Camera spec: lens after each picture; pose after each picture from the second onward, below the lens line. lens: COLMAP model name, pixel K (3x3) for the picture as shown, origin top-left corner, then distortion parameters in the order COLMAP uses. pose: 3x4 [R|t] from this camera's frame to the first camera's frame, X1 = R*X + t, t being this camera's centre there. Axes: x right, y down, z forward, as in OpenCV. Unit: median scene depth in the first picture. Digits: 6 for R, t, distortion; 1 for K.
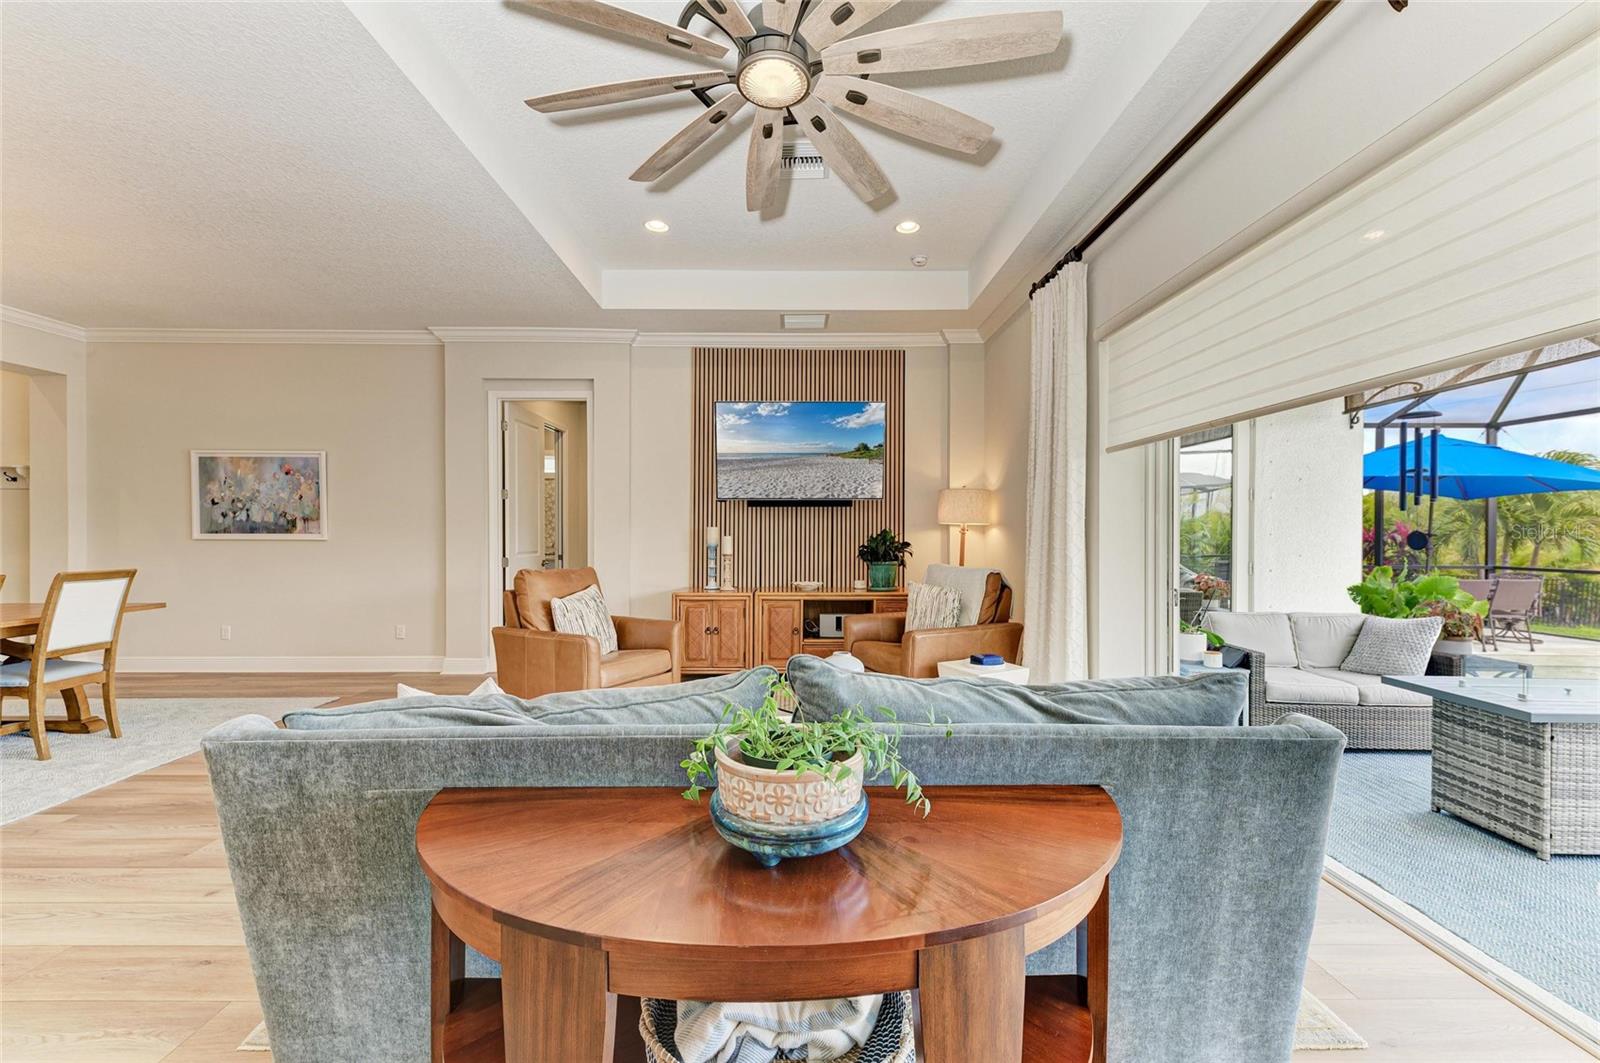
lens RADIAL K [[645.8, 0, 807.5], [0, 645.8, 533.8], [0, 0, 1]] dist [0.018501, -0.008761]
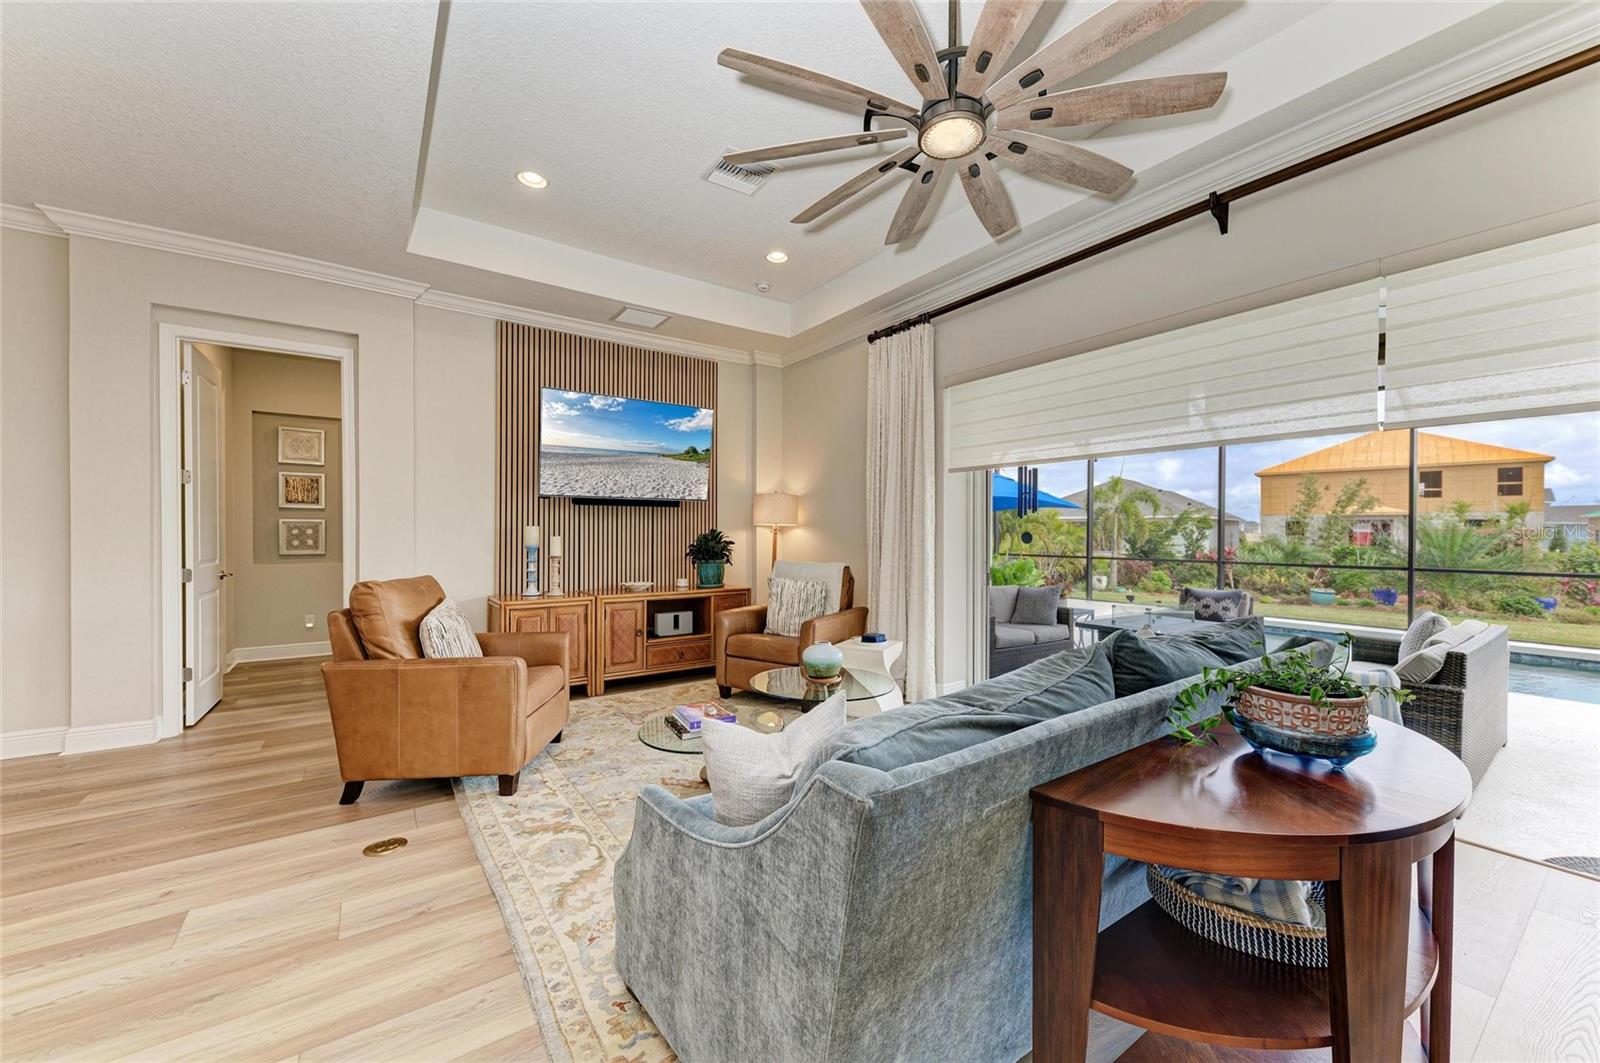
lens RADIAL K [[612.9, 0, 800.9], [0, 612.9, 536.6], [0, 0, 1]] dist [0.022293, -0.007355]
pose [[0.819270, -0.004187, 0.573393, -0.337499], [0.002171, 0.999989, 0.004200, 0.000888], [-0.573404, -0.002196, 0.819270, 0.090676]]
